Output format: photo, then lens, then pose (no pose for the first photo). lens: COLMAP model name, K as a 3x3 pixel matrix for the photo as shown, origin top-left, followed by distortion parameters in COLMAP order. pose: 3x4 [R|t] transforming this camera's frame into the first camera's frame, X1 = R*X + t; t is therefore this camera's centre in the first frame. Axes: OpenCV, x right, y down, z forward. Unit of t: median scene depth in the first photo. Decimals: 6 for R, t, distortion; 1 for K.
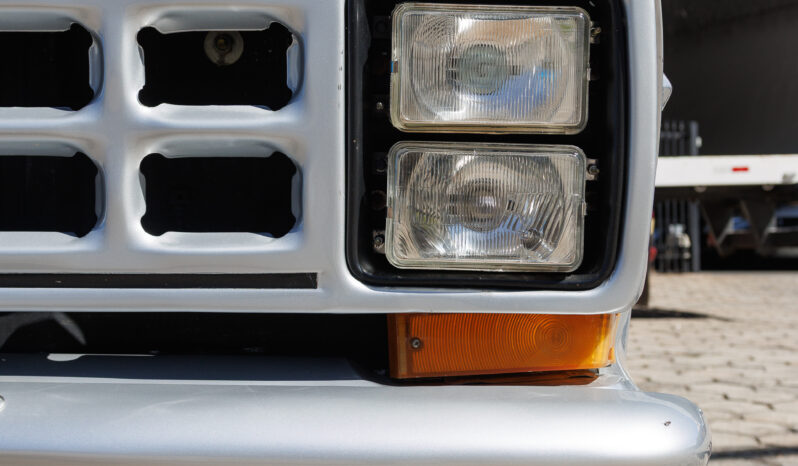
lens RADIAL K [[1360.0, 0, 397.3], [0, 1360.0, 234.6], [0, 0, 1]] dist [-0.050717, 0.000000]
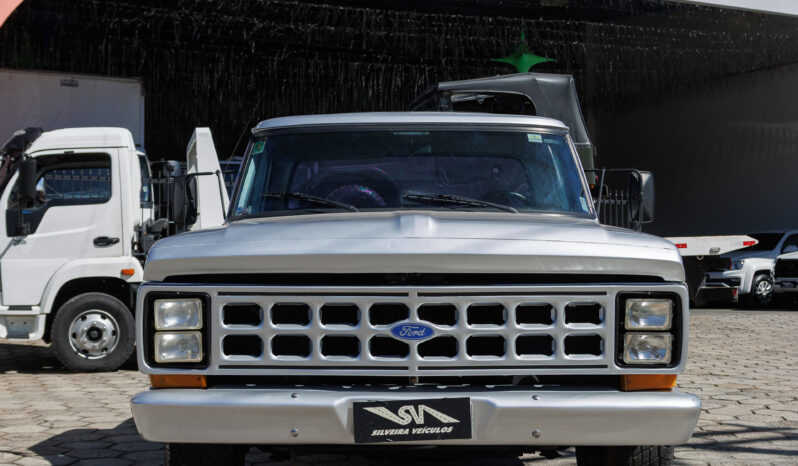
lens RADIAL K [[1115.2, 0, 398.7], [0, 1115.2, 233.1], [0, 0, 1]] dist [-0.099521, 0.000000]
pose [[0.999991, -0.001458, 0.004005, -0.683978], [0.001626, 0.999100, -0.042393, -0.221566], [-0.003939, 0.042399, 0.999093, -2.293768]]
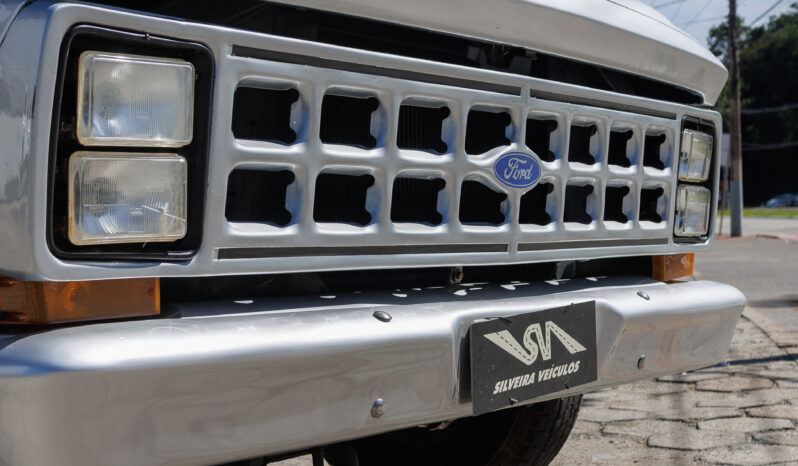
lens RADIAL K [[1360.0, 0, 398.7], [0, 1360.0, 229.5], [0, 0, 1]] dist [-0.050717, 0.000000]
pose [[0.588094, -0.006731, 0.808765, -2.248802], [0.003186, 0.999977, 0.006006, -0.003376], [-0.808786, -0.000955, 0.588102, -0.031961]]
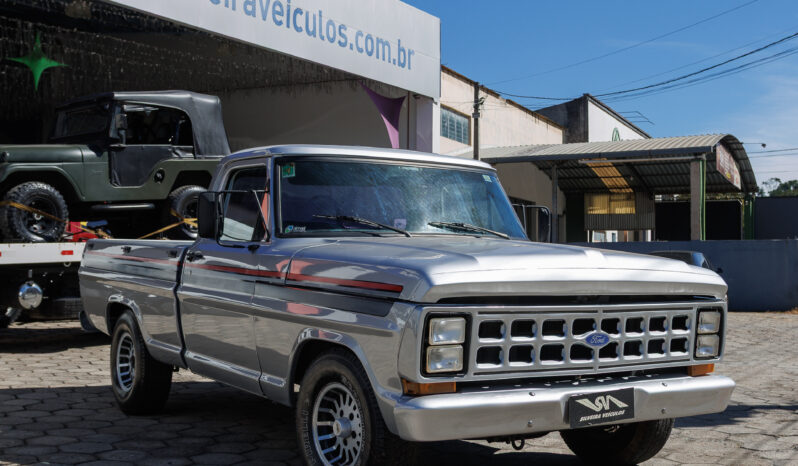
lens RADIAL K [[959.6, 0, 402.1], [0, 959.6, 233.1], [0, 0, 1]] dist [-0.072726, 0.000000]
pose [[0.837354, 0.030029, 0.545836, -3.238225], [-0.013974, 0.999340, -0.033541, -0.344375], [-0.546483, 0.020458, 0.837221, -1.693015]]
